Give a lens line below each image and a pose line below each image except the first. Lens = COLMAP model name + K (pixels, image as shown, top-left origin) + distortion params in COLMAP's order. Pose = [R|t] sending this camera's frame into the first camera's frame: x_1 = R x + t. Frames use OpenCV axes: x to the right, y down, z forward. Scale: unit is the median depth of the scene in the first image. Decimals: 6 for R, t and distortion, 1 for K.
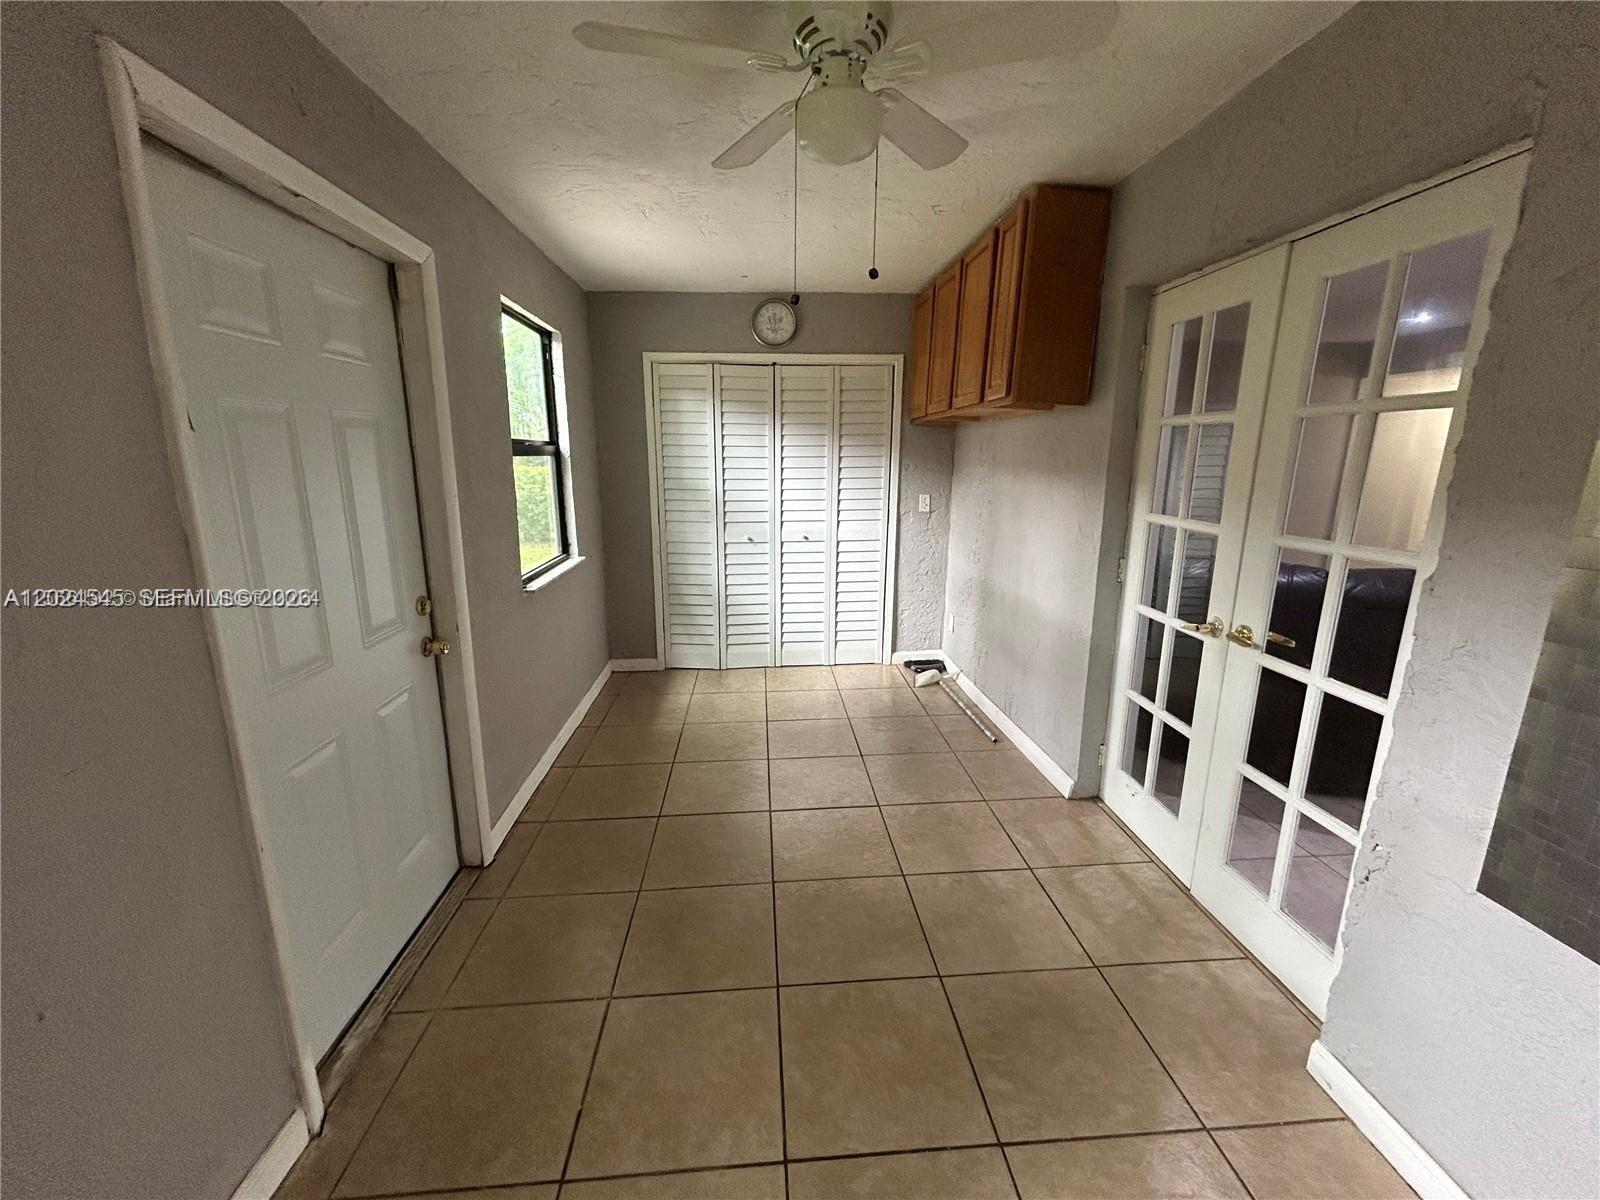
lens RADIAL K [[645.8, 0, 796.0], [0, 645.8, 593.4], [0, 0, 1]] dist [-0.002684, 0.000678]
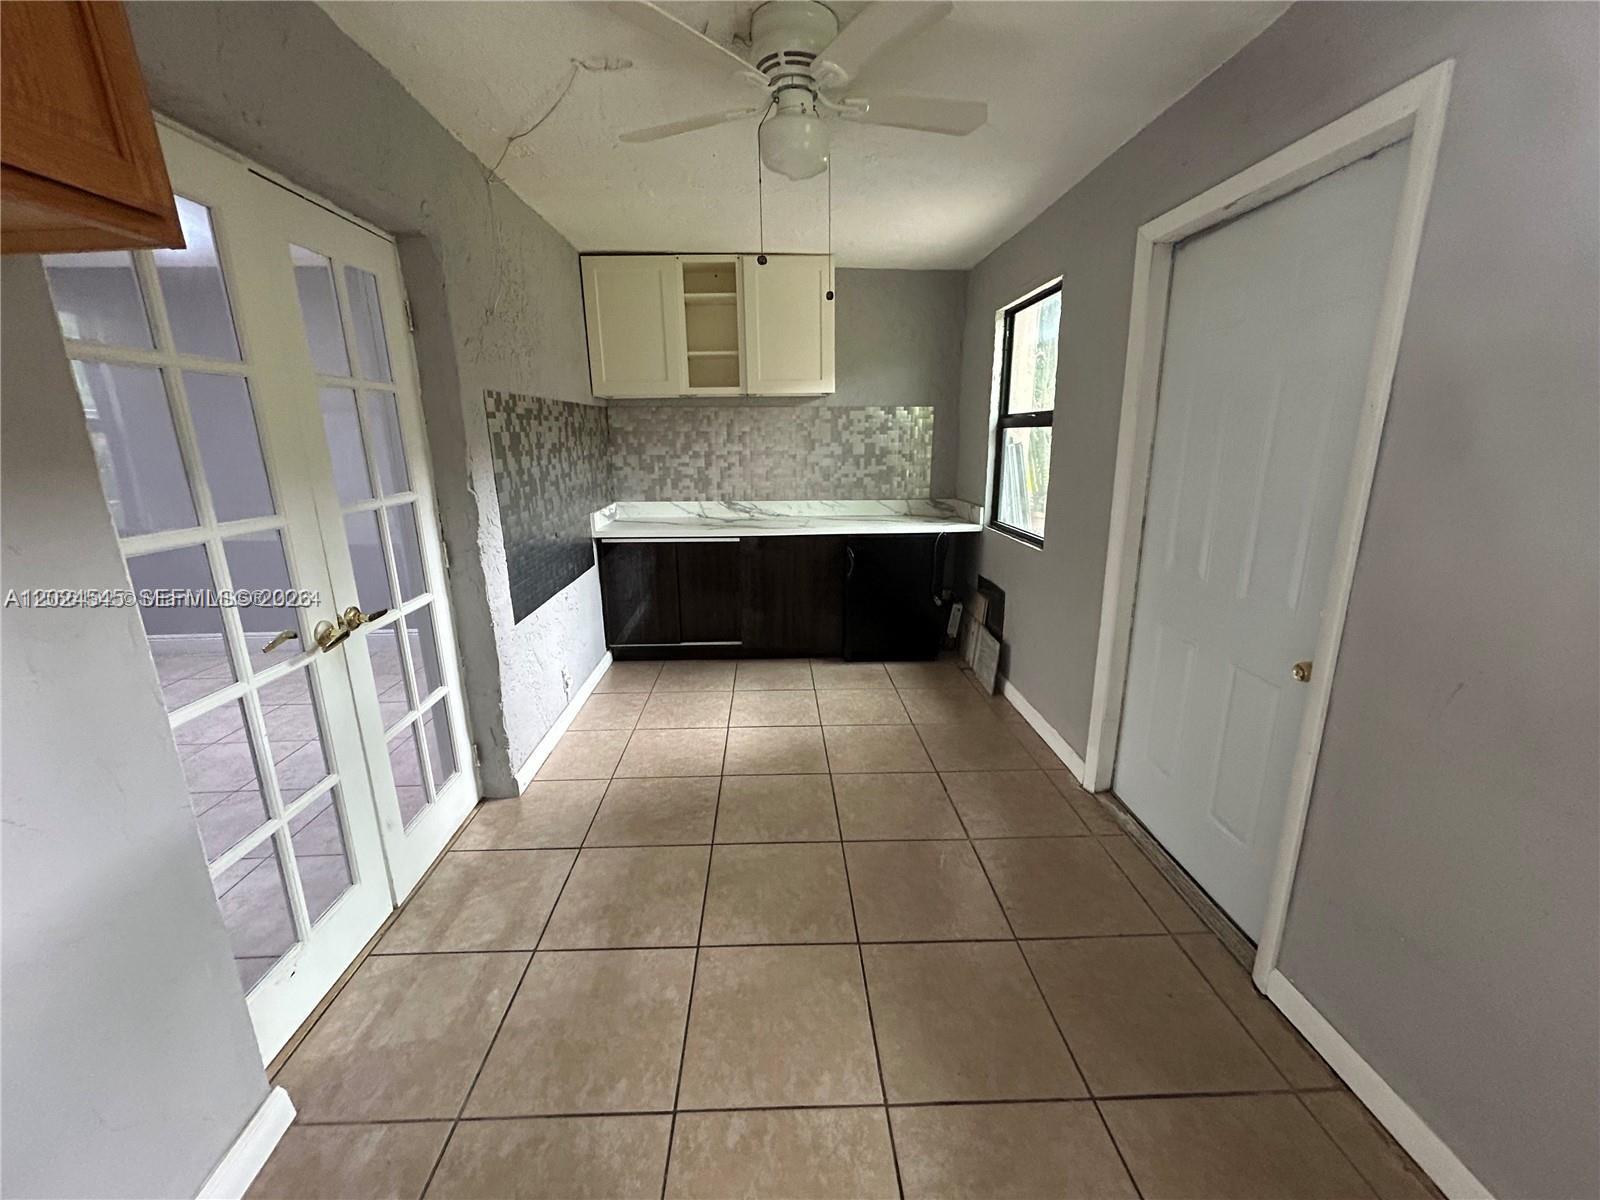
lens RADIAL K [[645.8, 0, 799.4], [0, 645.8, 592.8], [0, 0, 1]] dist [-0.002684, 0.000678]
pose [[-0.999740, 0.002322, 0.022680, 0.019526], [0.012182, 0.895278, 0.445341, -0.302125], [-0.019271, 0.445501, -0.895074, 1.454230]]
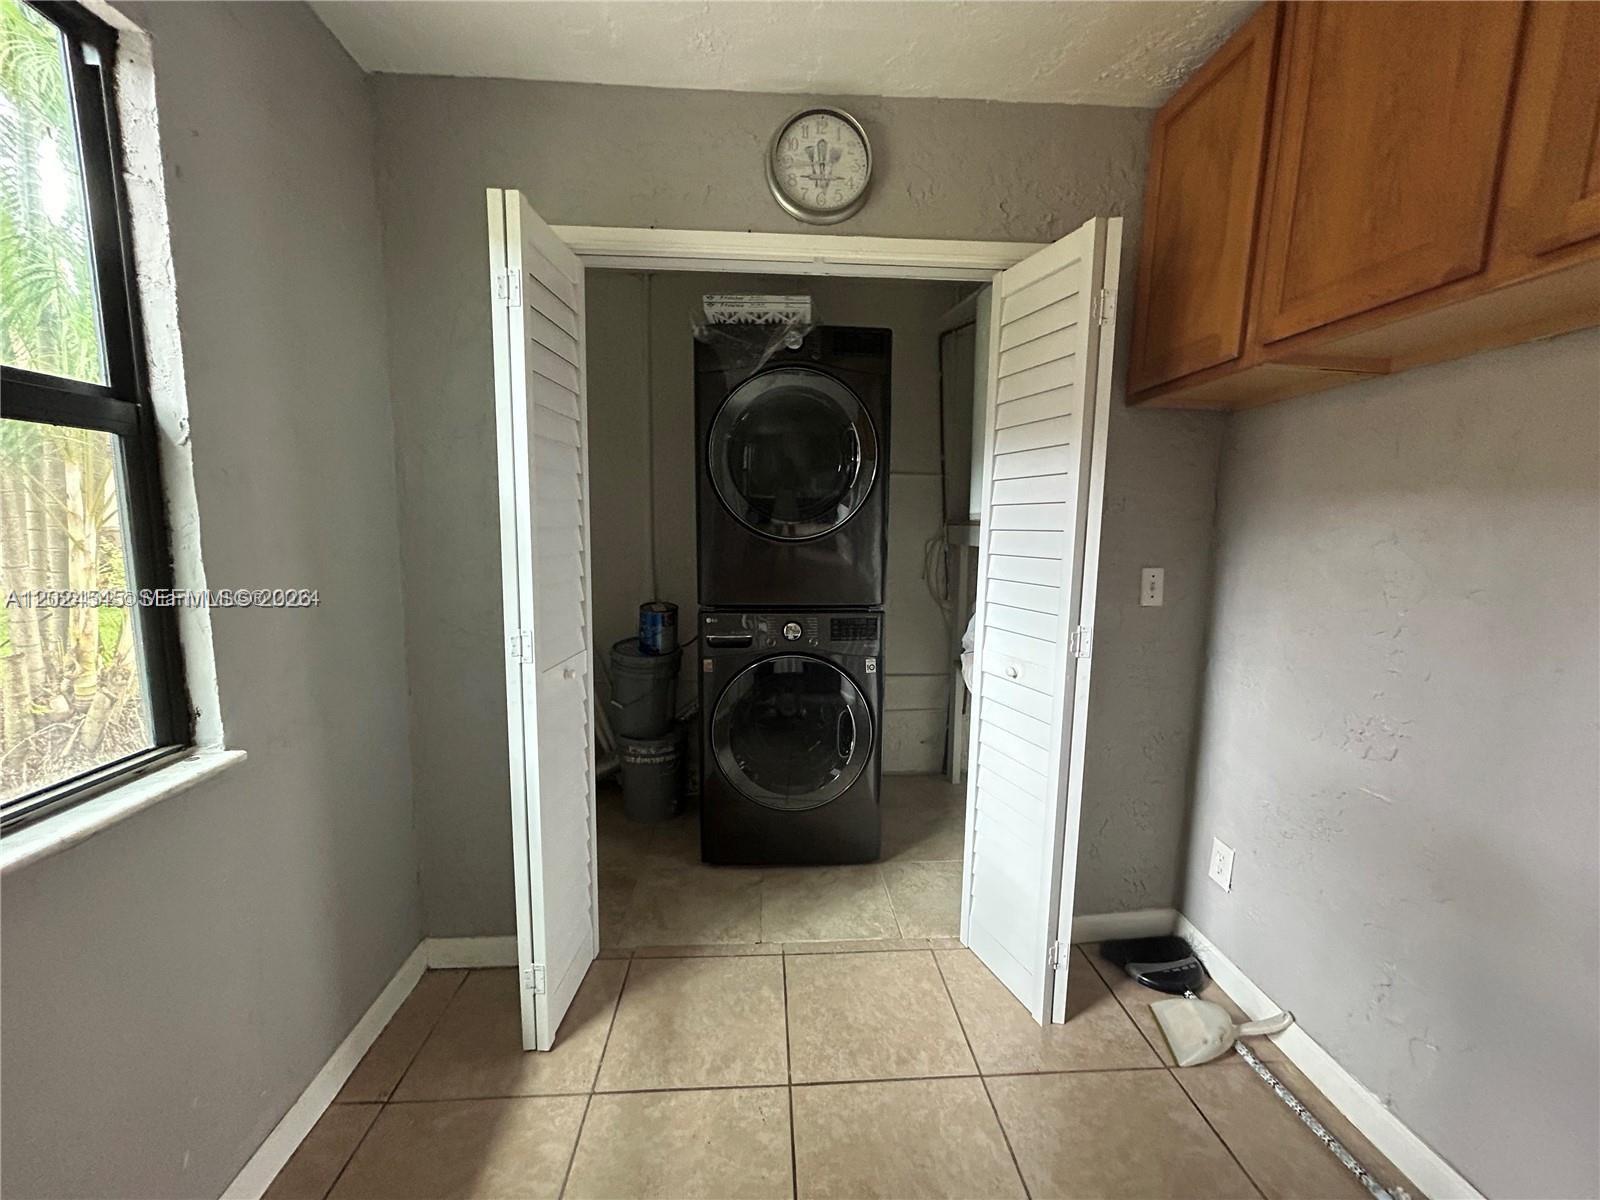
lens RADIAL K [[645.8, 0, 796.3], [0, 645.8, 612.8], [0, 0, 1]] dist [-0.002684, 0.000678]
pose [[0.999621, 0.008816, -0.026084, -0.061120], [-0.010964, 0.996455, -0.083416, -0.151167], [0.025256, 0.083670, 0.996173, 1.012731]]
